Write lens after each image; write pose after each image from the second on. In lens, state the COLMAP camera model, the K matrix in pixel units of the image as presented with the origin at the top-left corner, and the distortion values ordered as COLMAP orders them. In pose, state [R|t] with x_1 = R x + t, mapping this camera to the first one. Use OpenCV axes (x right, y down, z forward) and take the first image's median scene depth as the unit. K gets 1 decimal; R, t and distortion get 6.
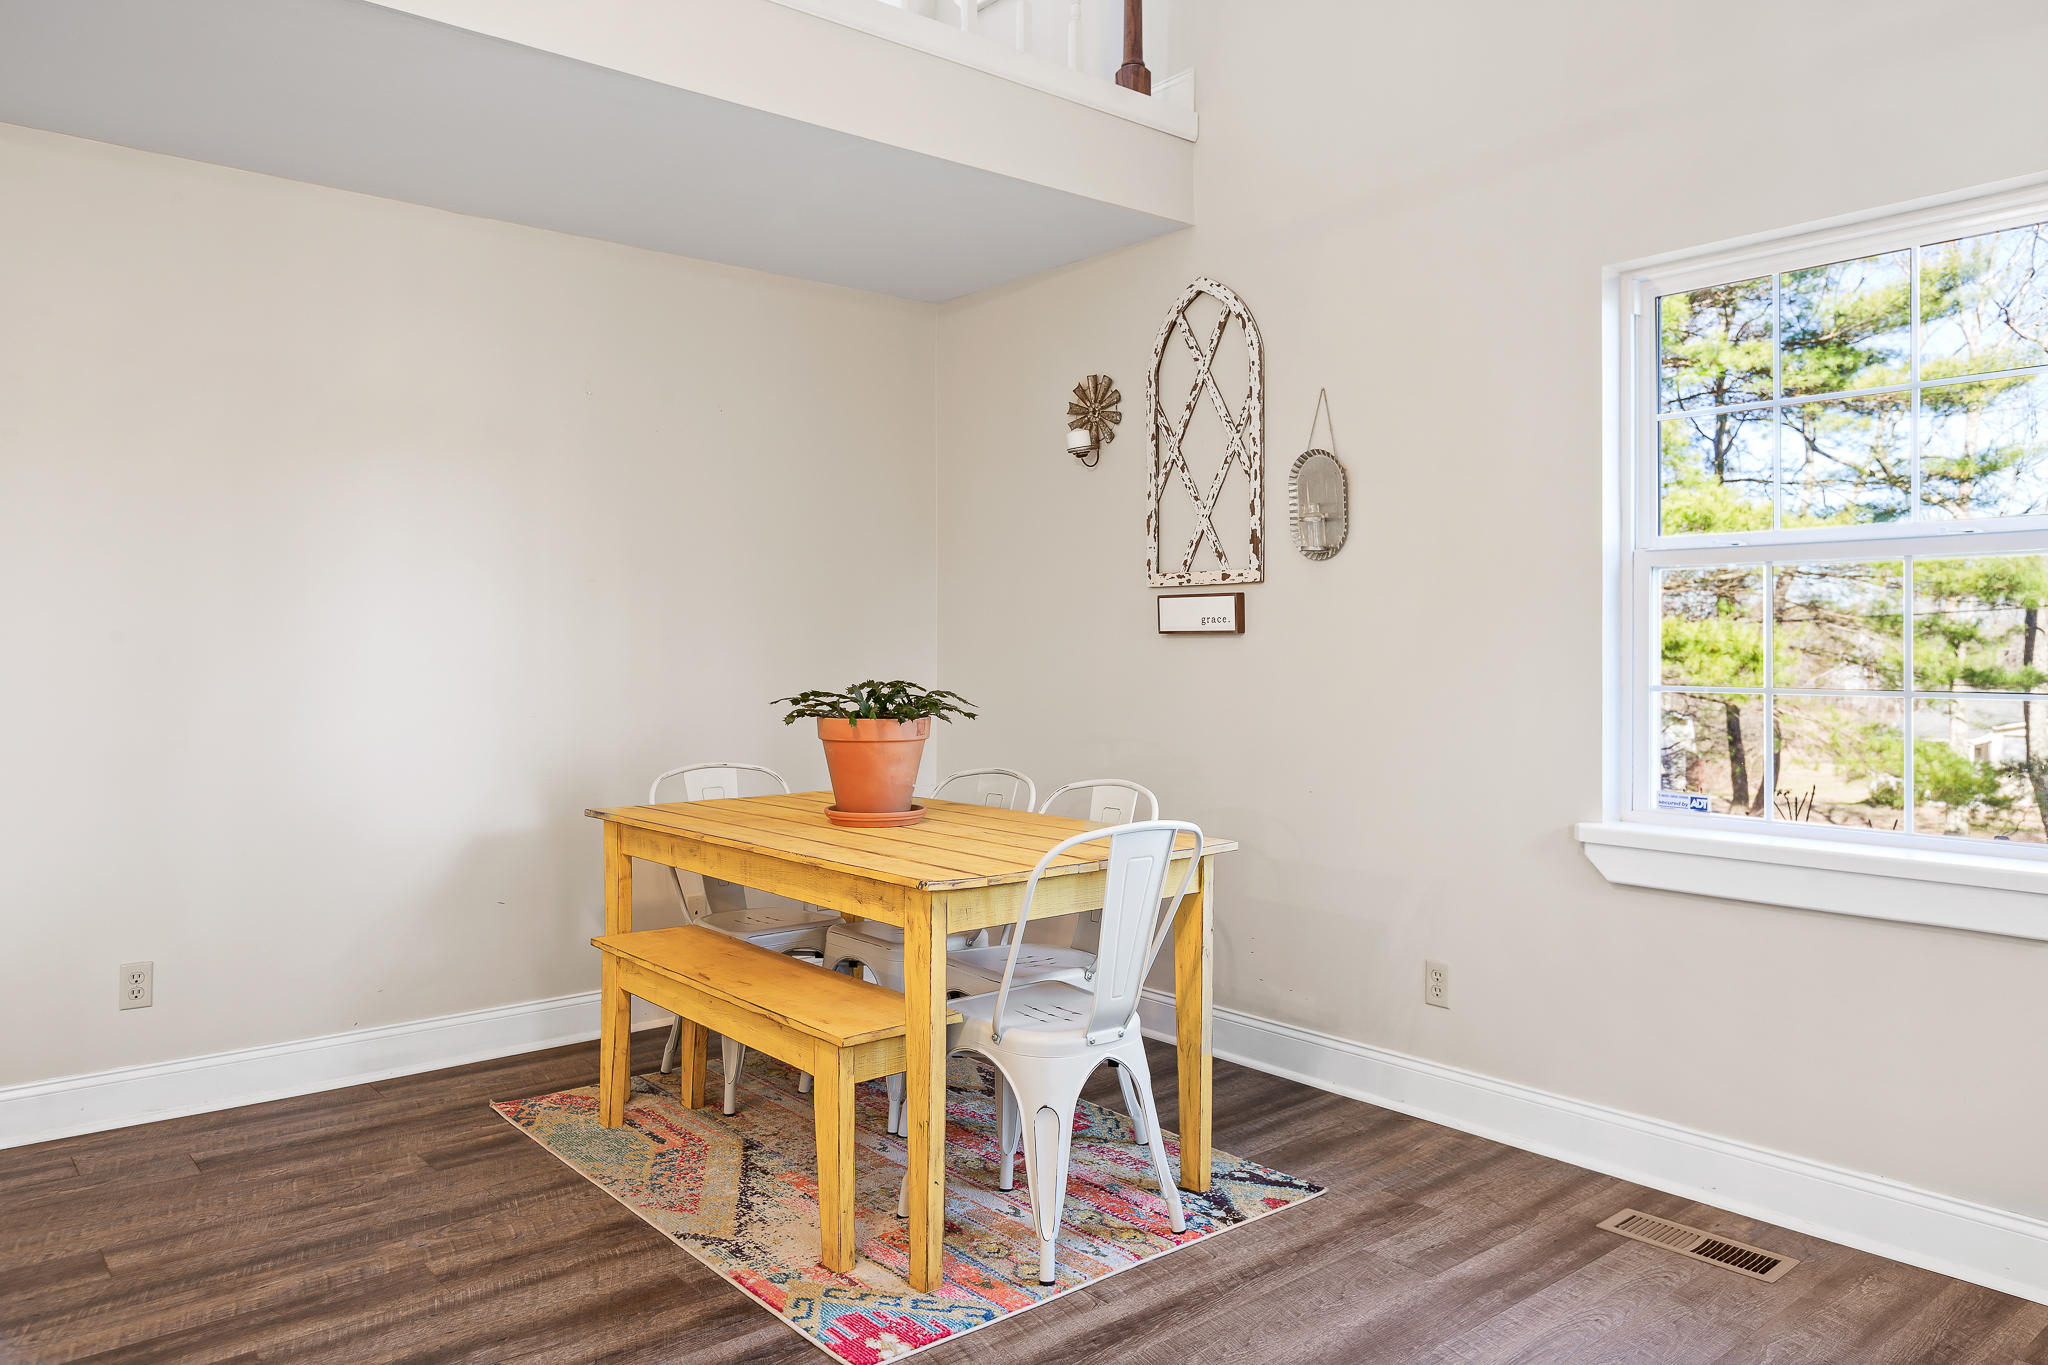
lens RADIAL K [[1404.1, 0, 1024.0], [0, 1404.1, 682.5], [0, 0, 1]] dist [0.004928, 0.000970]
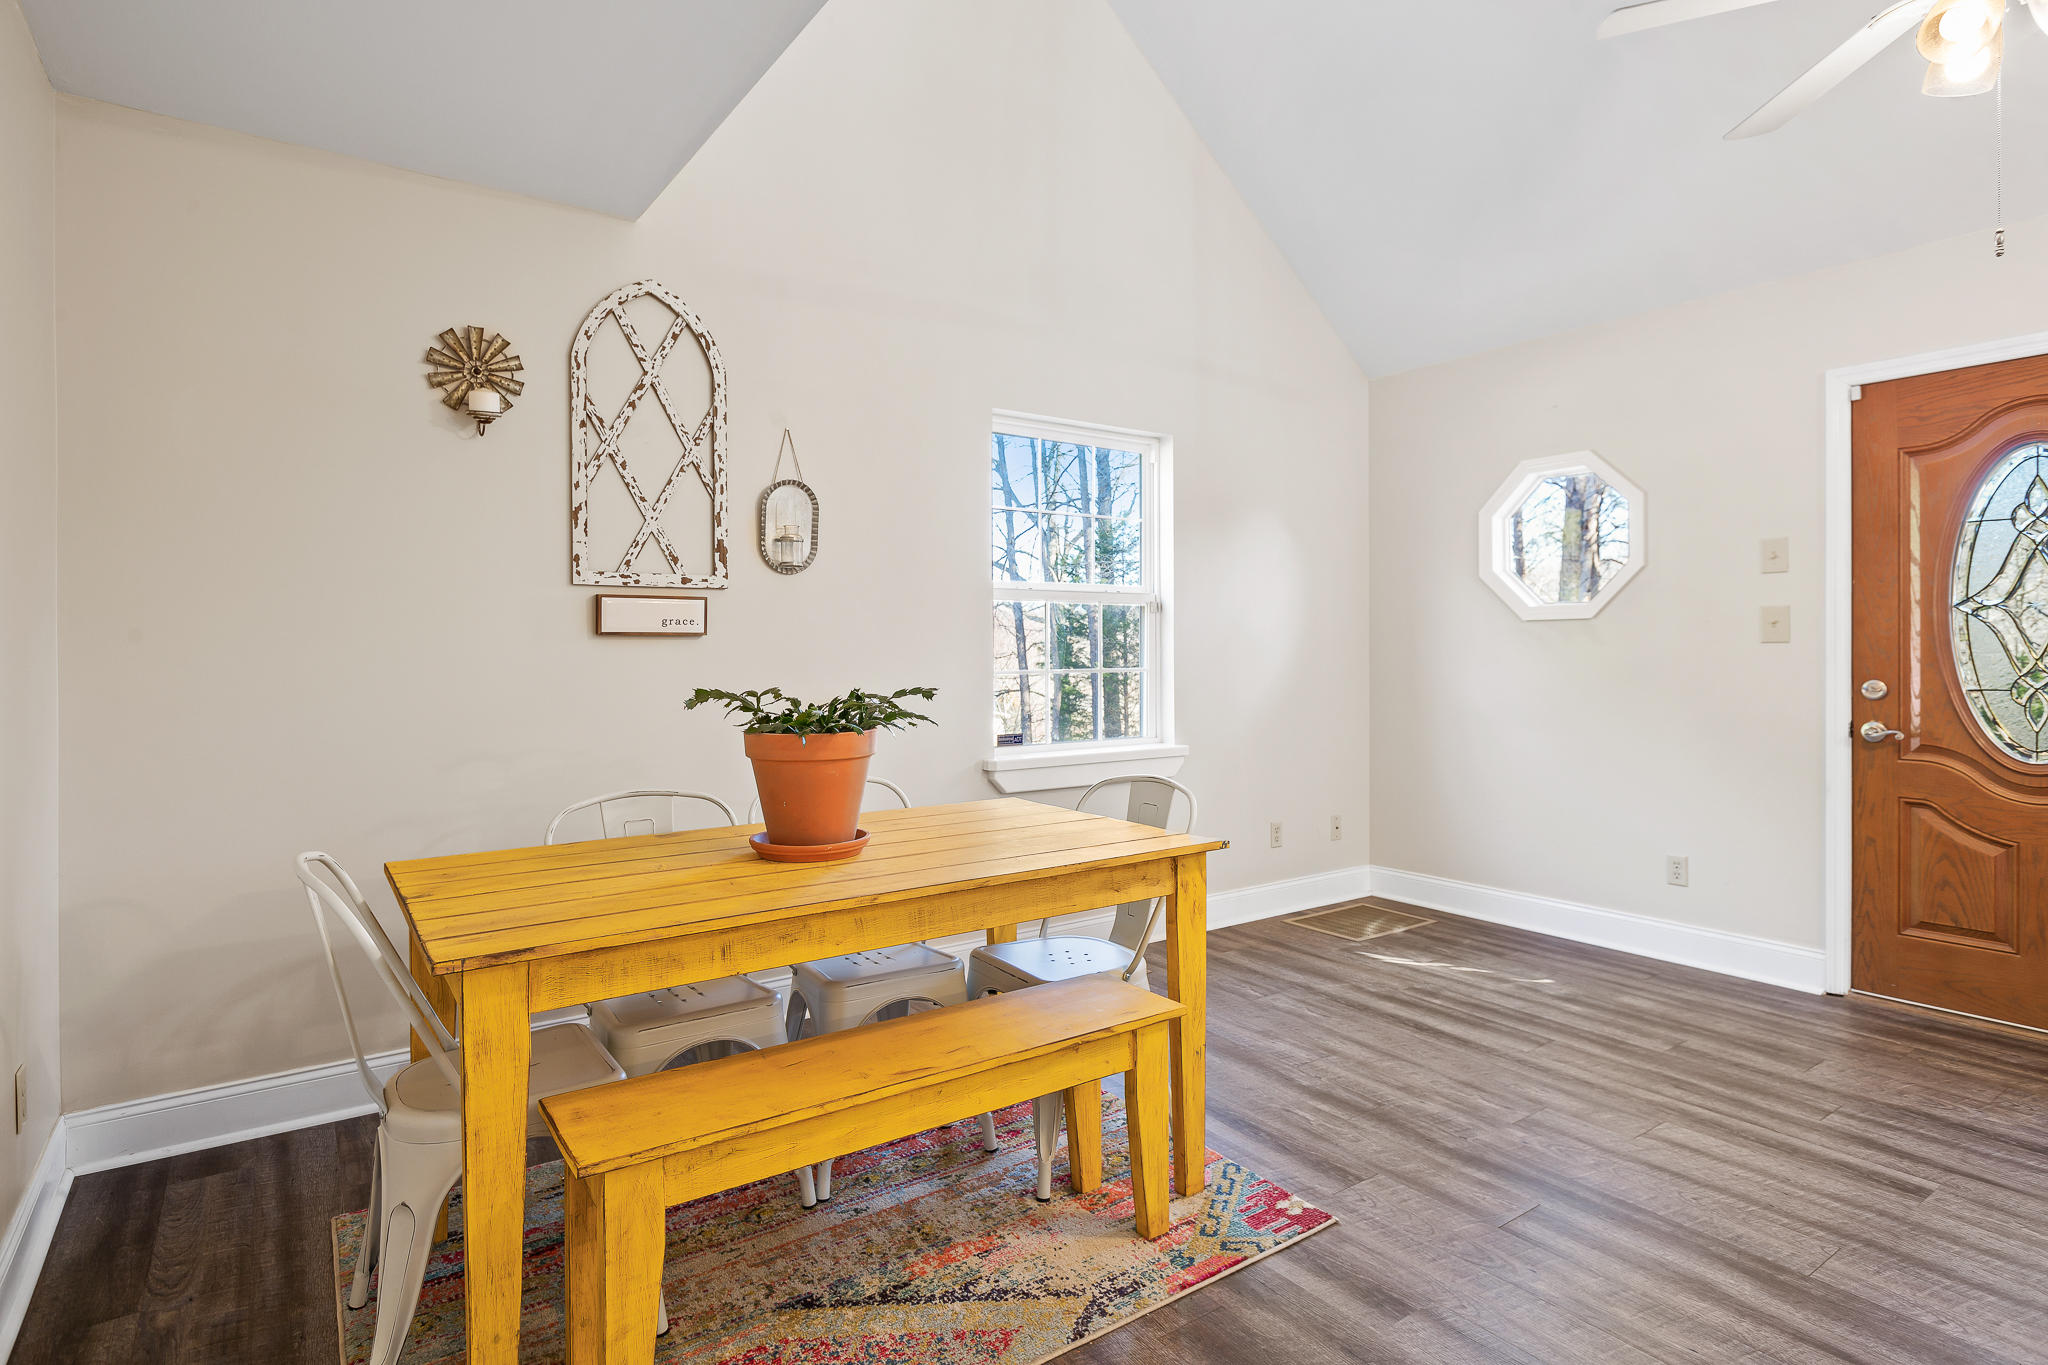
lens RADIAL K [[1074.5, 0, 1018.7], [0, 1074.5, 669.9], [0, 0, 1]] dist [-0.000528, 0.000093]
pose [[0.078173, -0.016441, 0.996804, -0.641572], [0.031582, 0.999403, 0.014007, -0.012950], [-0.996439, 0.030386, 0.078645, 0.703494]]
